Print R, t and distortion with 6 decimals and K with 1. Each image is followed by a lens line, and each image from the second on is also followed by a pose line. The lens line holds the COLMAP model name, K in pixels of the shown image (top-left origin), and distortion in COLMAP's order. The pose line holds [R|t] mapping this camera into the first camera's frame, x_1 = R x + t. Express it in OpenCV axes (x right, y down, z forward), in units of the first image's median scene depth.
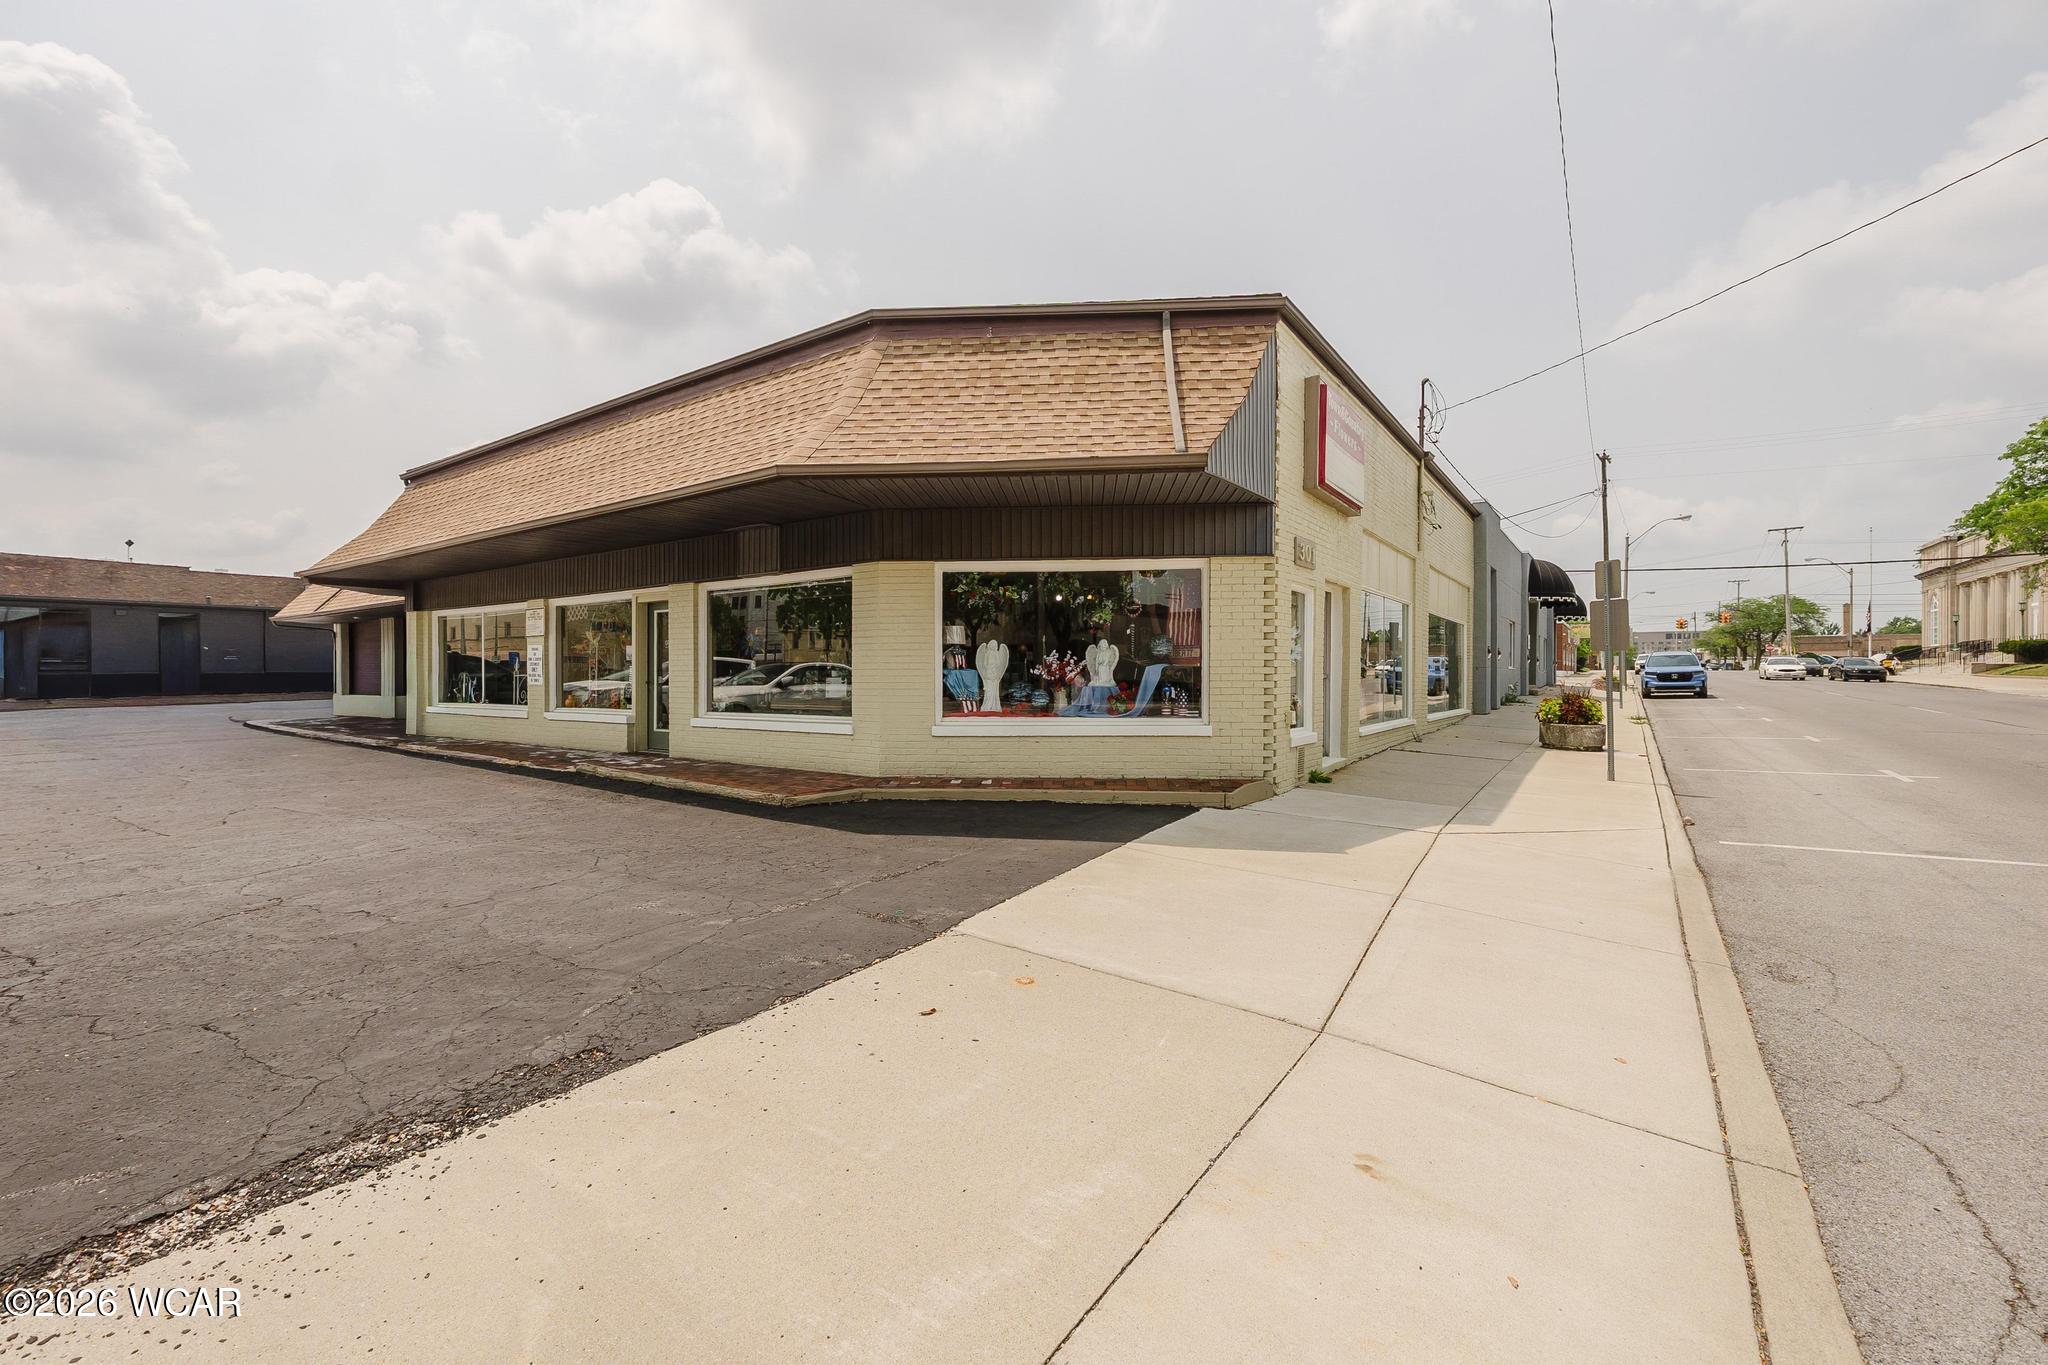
lens RADIAL K [[848.8, 0, 1029.6], [0, 848.8, 685.8], [0, 0, 1]] dist [-0.003809, -0.001171]
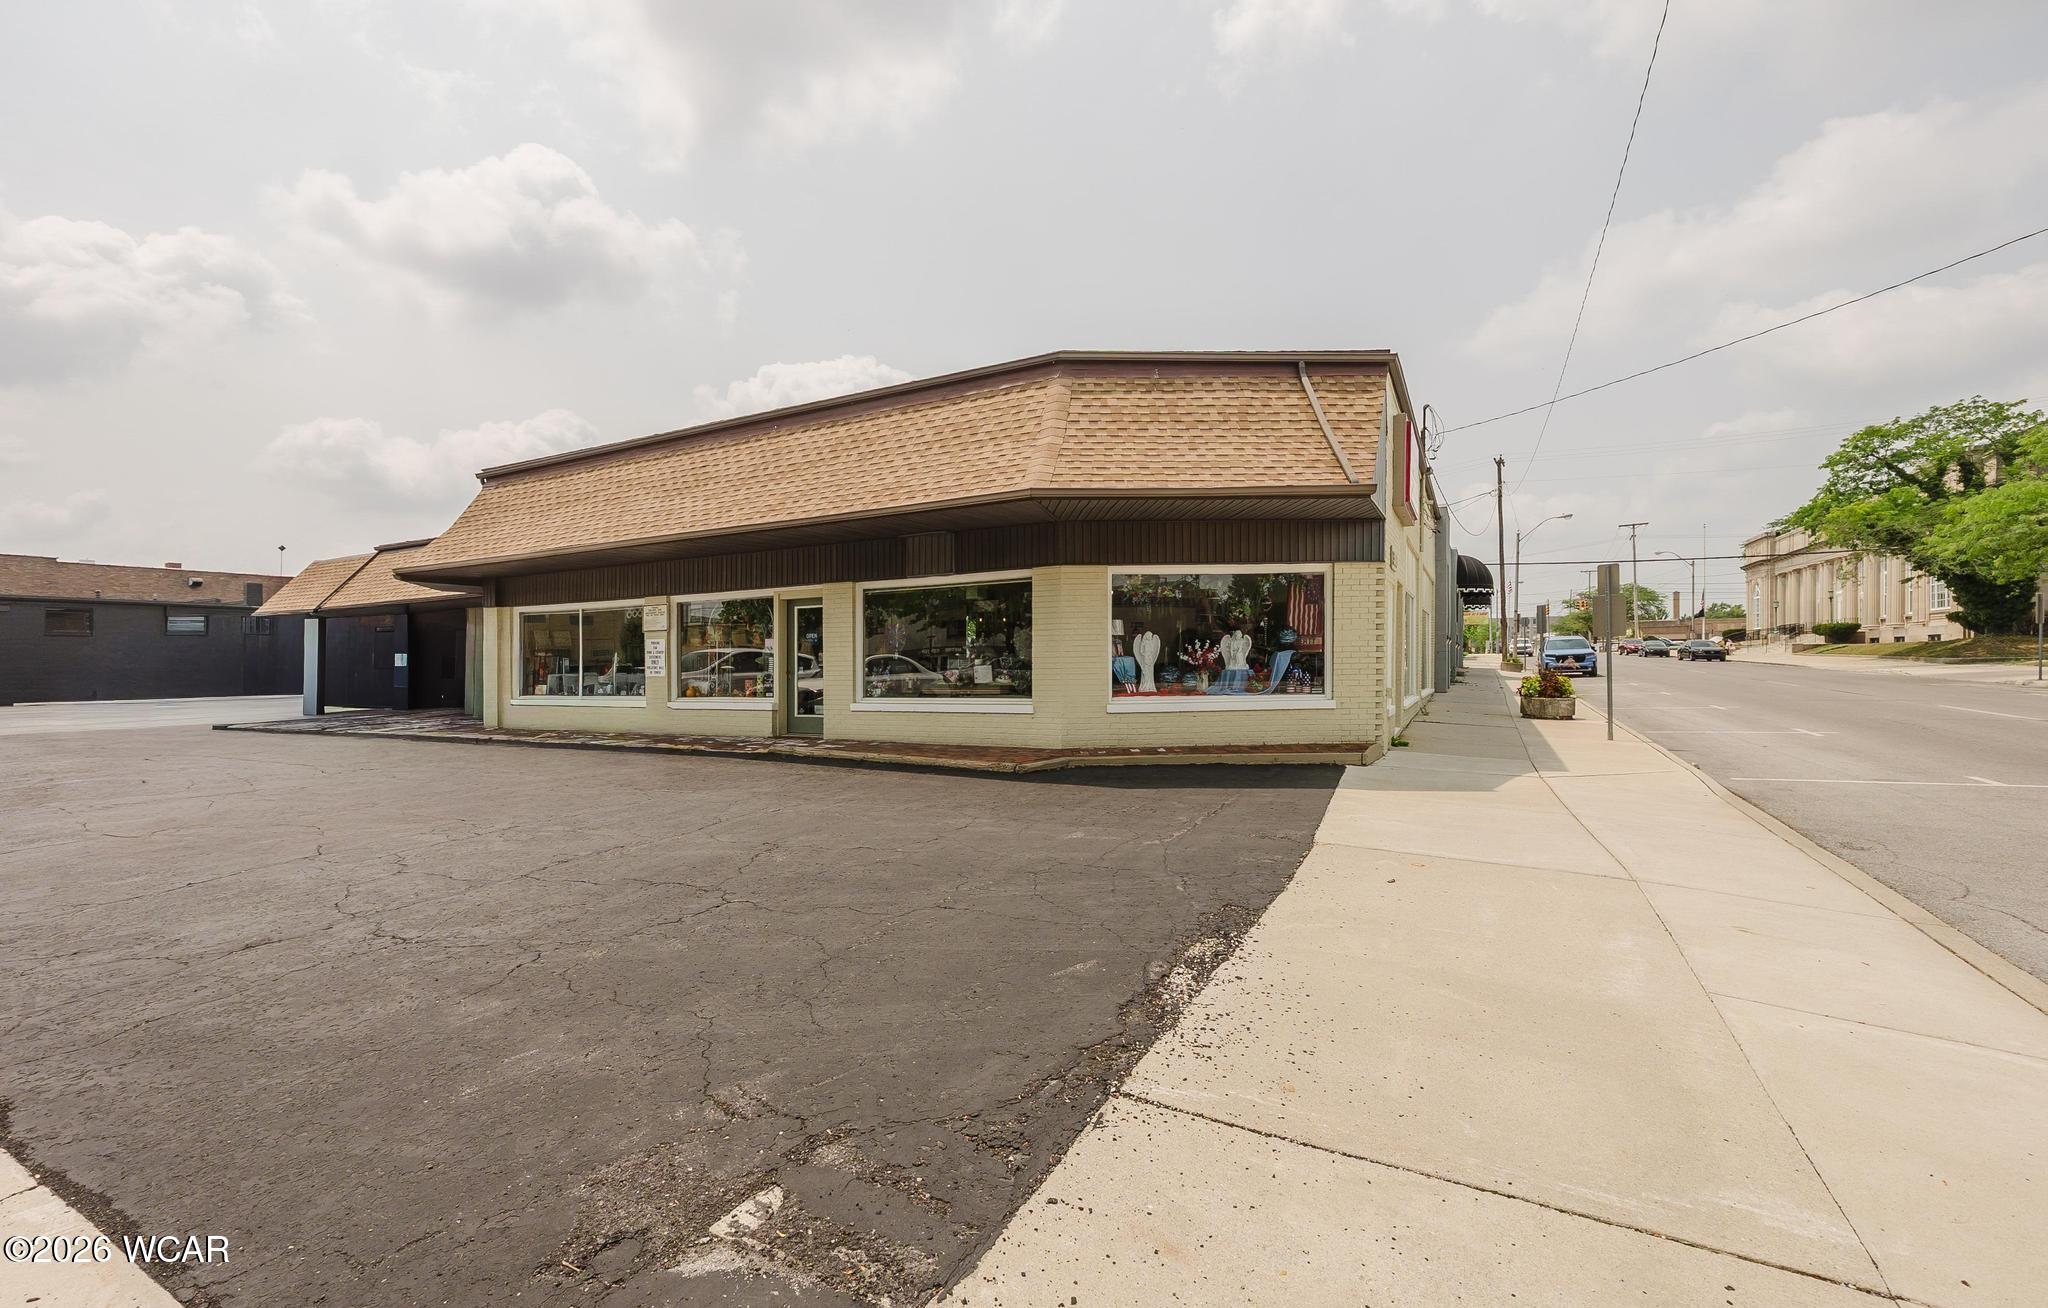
lens RADIAL K [[856.7, 0, 1000.7], [0, 856.7, 692.8], [0, 0, 1]] dist [-0.005865, -0.000317]
pose [[0.993585, -0.015673, 0.112001, -0.235224], [0.013375, 0.999685, 0.021238, 0.001886], [-0.112298, -0.019604, 0.993481, -0.103408]]
